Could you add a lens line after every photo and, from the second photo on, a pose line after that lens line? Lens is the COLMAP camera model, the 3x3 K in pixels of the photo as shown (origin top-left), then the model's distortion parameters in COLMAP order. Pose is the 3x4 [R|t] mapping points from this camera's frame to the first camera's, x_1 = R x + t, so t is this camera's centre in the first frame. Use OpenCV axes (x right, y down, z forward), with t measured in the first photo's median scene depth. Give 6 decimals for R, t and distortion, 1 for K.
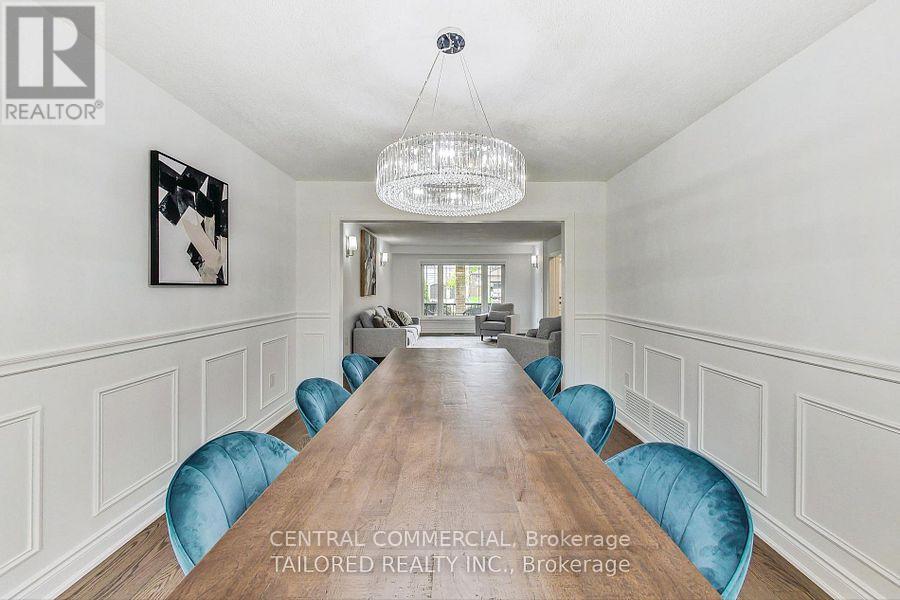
lens RADIAL K [[348.7, 0, 449.5], [0, 348.7, 288.5], [0, 0, 1]] dist [-0.000126, -0.000003]
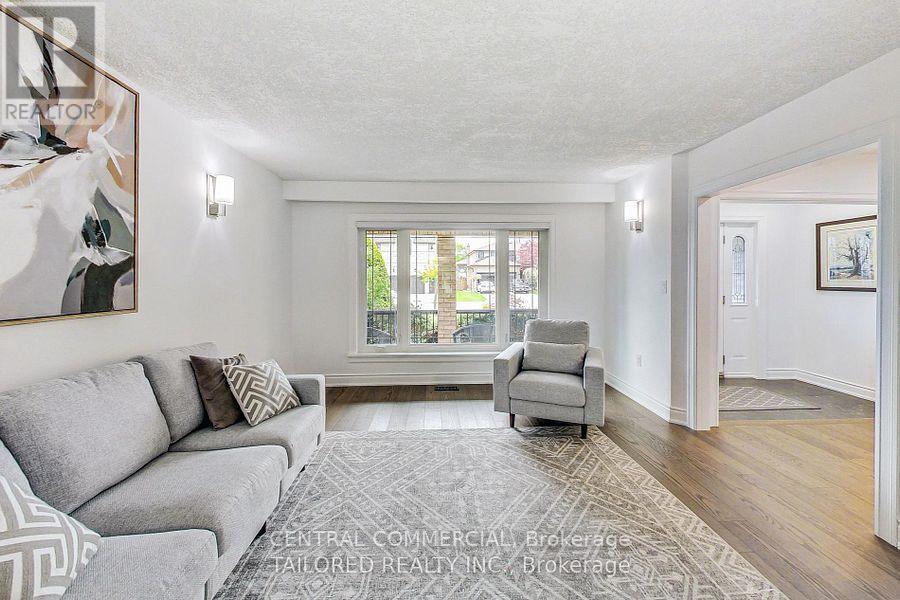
lens RADIAL K [[348.7, 0, 449.5], [0, 348.7, 288.5], [0, 0, 1]] dist [-0.000126, -0.000003]
pose [[0.998311, -0.004894, 0.057896, 0.006413], [0.003681, 0.999772, 0.021040, -0.001475], [-0.057986, -0.020791, 0.998101, 0.554630]]
